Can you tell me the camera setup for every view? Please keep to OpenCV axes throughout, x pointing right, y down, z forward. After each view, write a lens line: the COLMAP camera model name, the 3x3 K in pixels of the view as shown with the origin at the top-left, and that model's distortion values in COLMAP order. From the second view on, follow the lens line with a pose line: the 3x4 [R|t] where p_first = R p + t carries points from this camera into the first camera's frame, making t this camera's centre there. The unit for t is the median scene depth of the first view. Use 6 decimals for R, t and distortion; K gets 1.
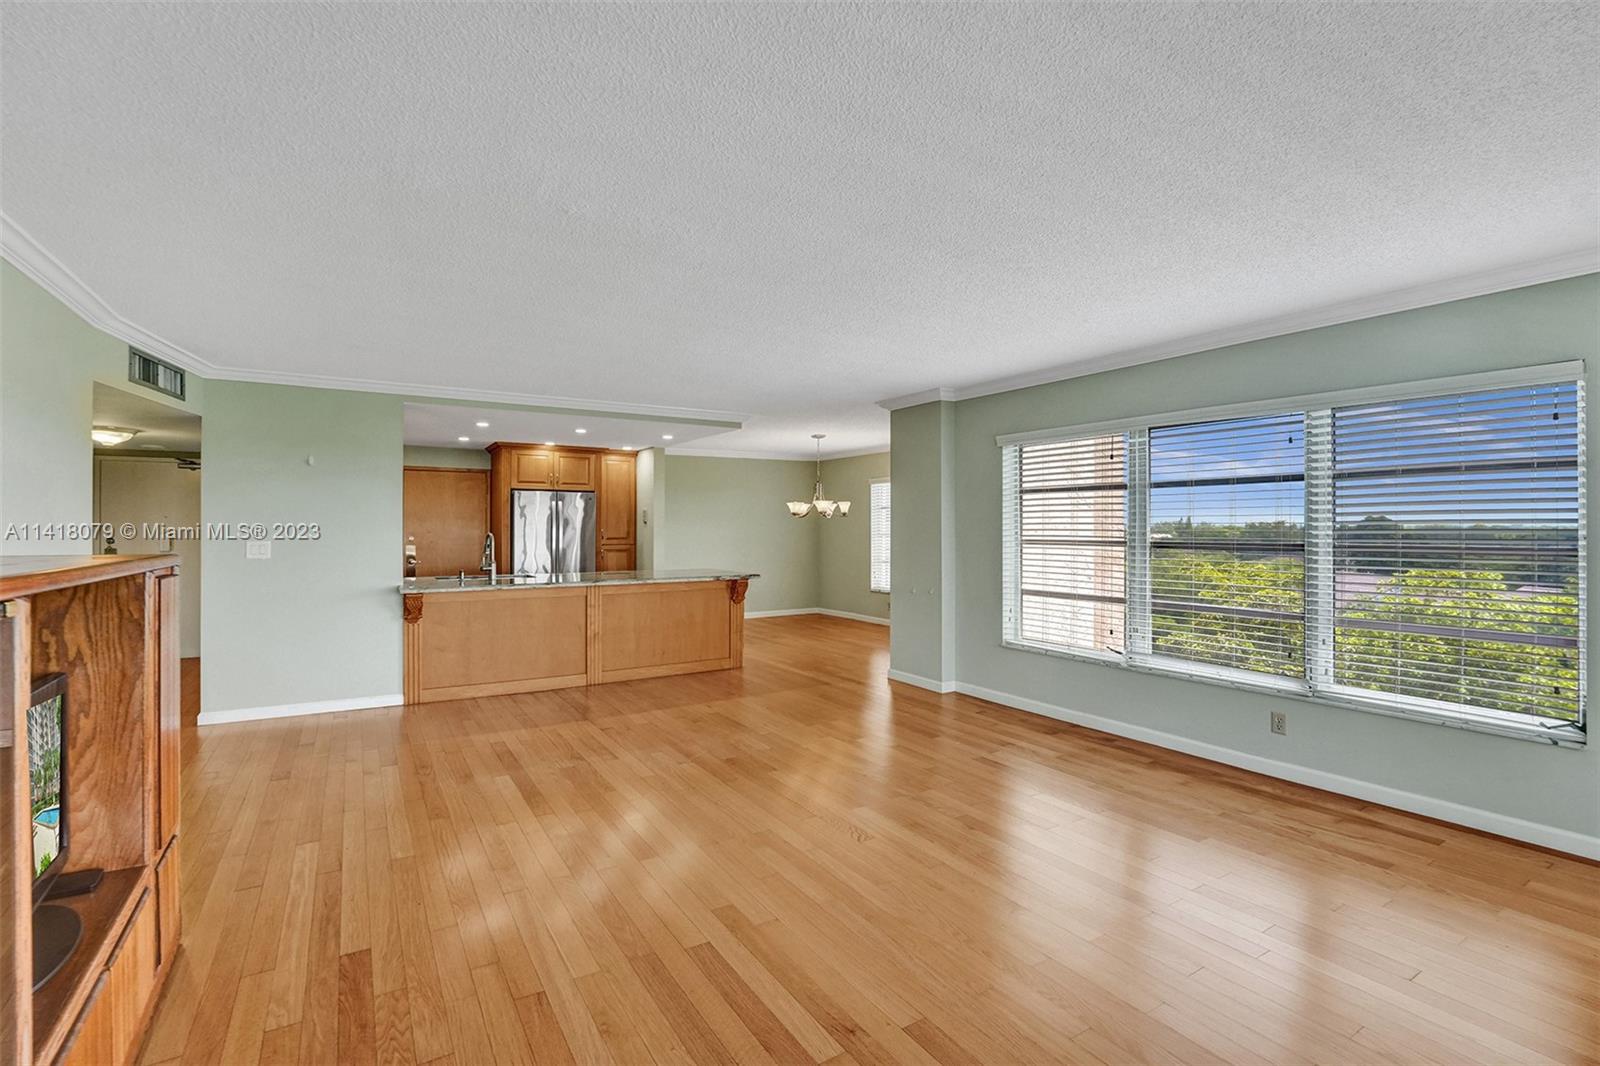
lens RADIAL K [[737.7, 0, 792.2], [0, 737.7, 520.4], [0, 0, 1]] dist [-0.031501, 0.003335]
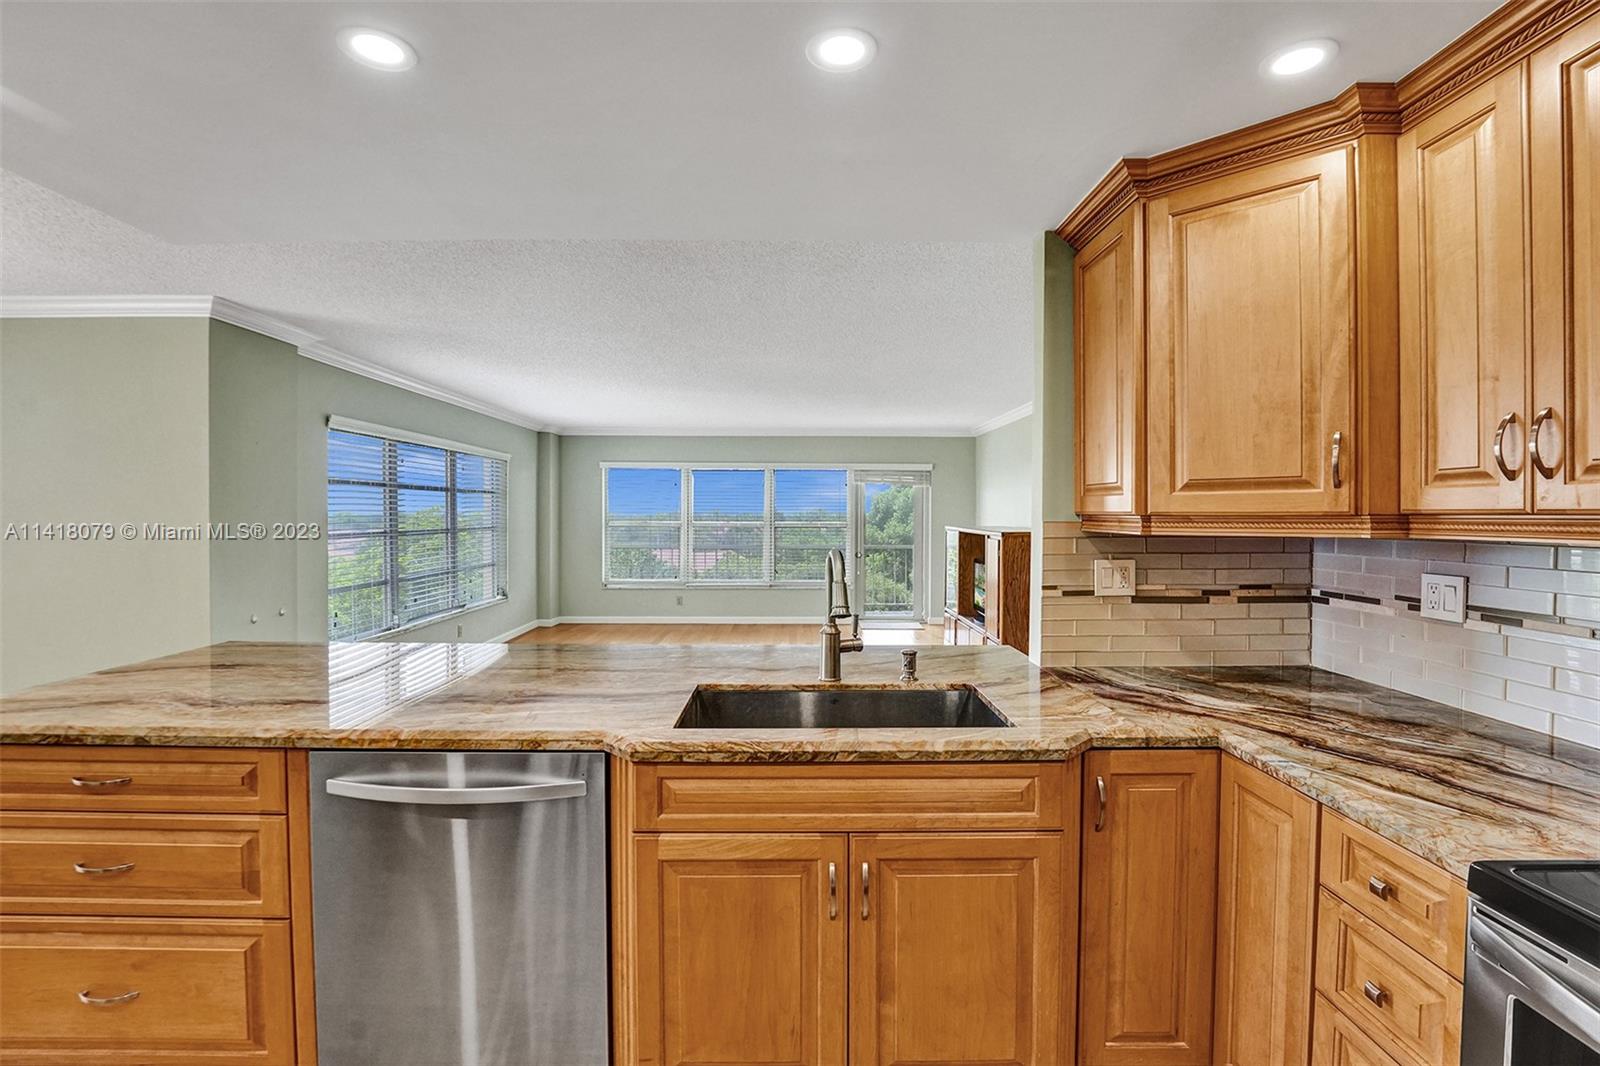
lens RADIAL K [[737.7, 0, 802.2], [0, 737.7, 521.8], [0, 0, 1]] dist [-0.031501, 0.003335]
pose [[-0.863138, -0.007895, 0.504907, -0.550583], [-0.006893, 0.999969, 0.003853, 0.002624], [-0.504921, -0.000154, -0.863165, 1.243638]]
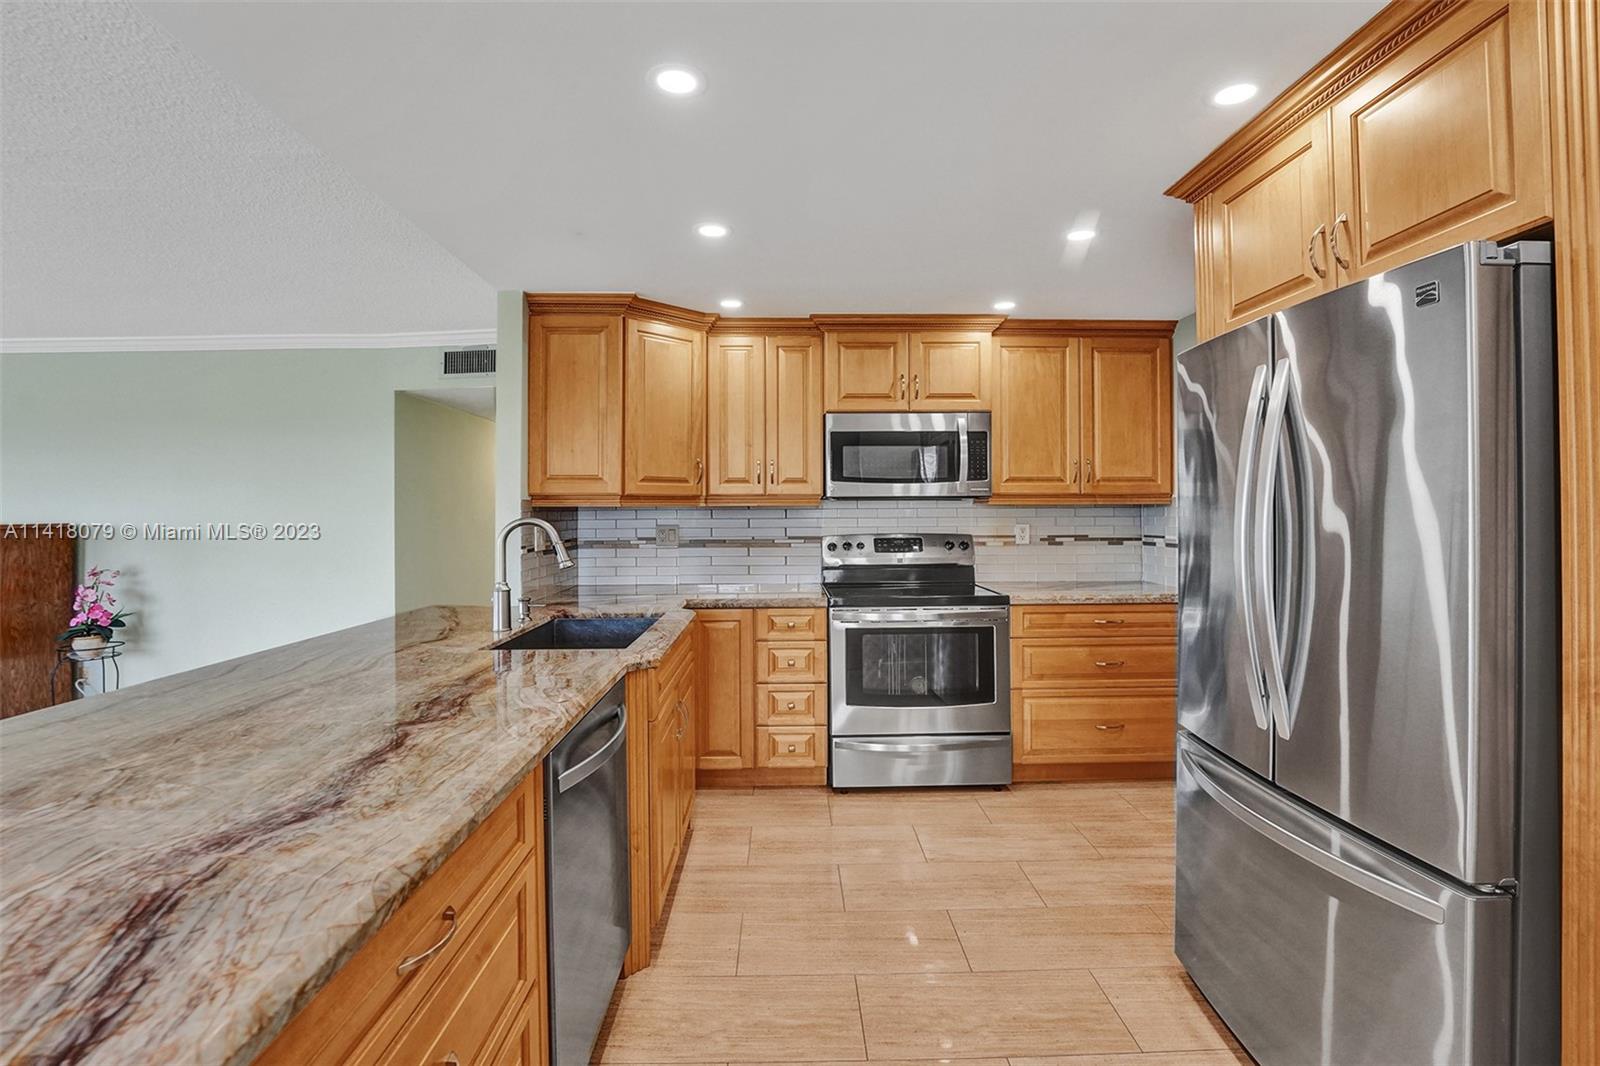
lens RADIAL K [[737.7, 0, 798.7], [0, 737.7, 501.9], [0, 0, 1]] dist [-0.031501, 0.003335]
pose [[-0.493670, -0.009366, -0.869599, -0.123658], [0.012231, 0.999768, -0.017711, 0.015757], [0.869563, -0.019380, -0.493442, 1.282735]]
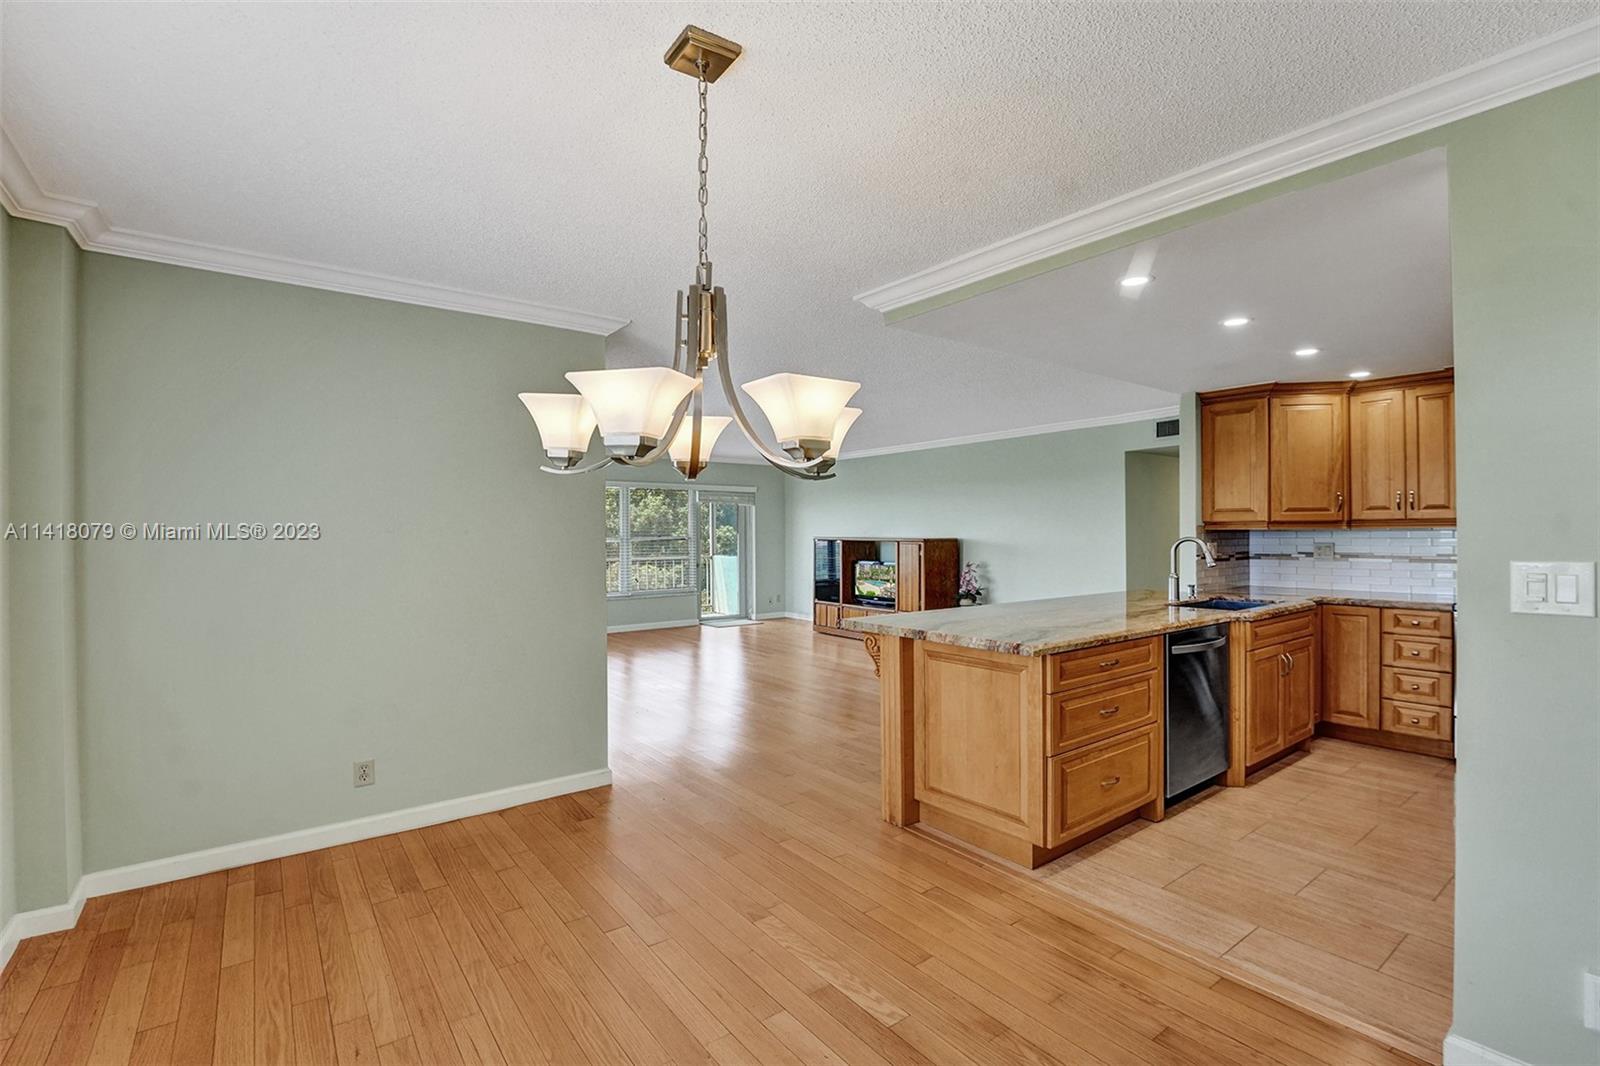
lens RADIAL K [[737.7, 0, 802.0], [0, 737.7, 528.5], [0, 0, 1]] dist [-0.031501, 0.003335]
pose [[-0.993691, 0.004887, -0.112042, 0.044583], [0.006297, 0.999905, -0.012235, 0.013371], [0.111972, -0.012863, -0.993628, 1.606709]]
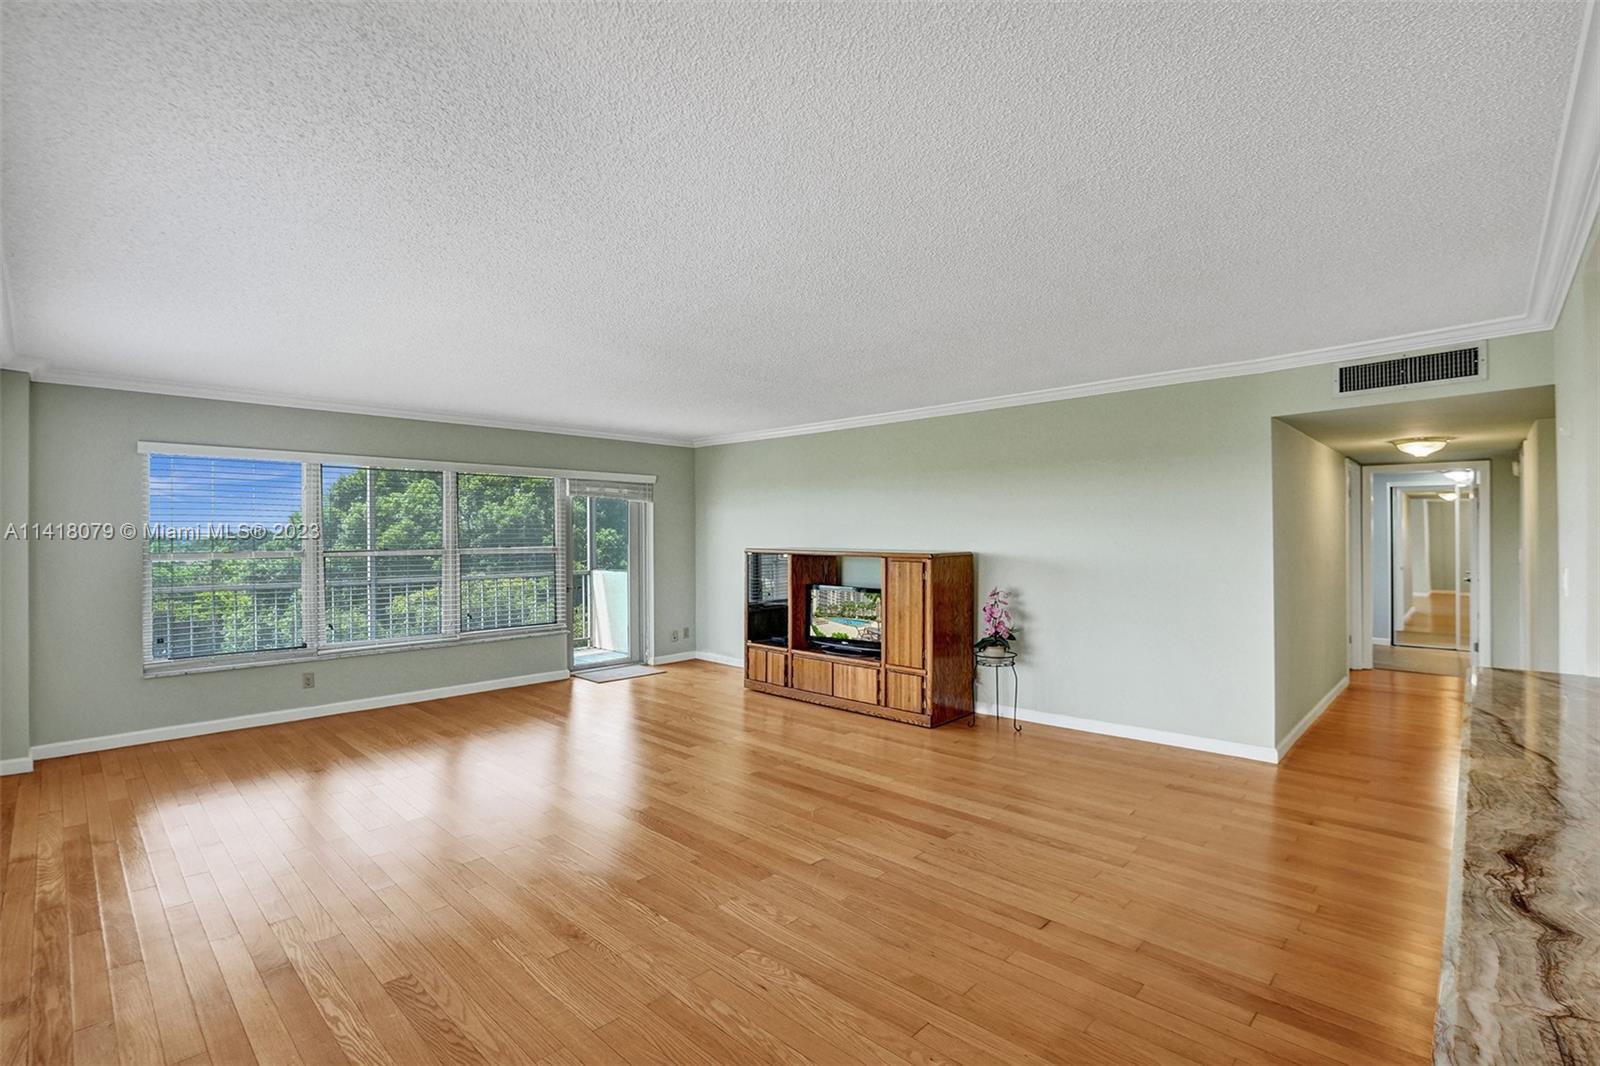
lens RADIAL K [[737.7, 0, 813.7], [0, 737.7, 521.7], [0, 0, 1]] dist [-0.031501, 0.003335]
pose [[-0.960051, -0.002412, -0.279815, 0.045978], [0.004470, 0.999703, -0.023952, 0.000409], [0.279790, -0.024246, -0.959755, 1.113965]]
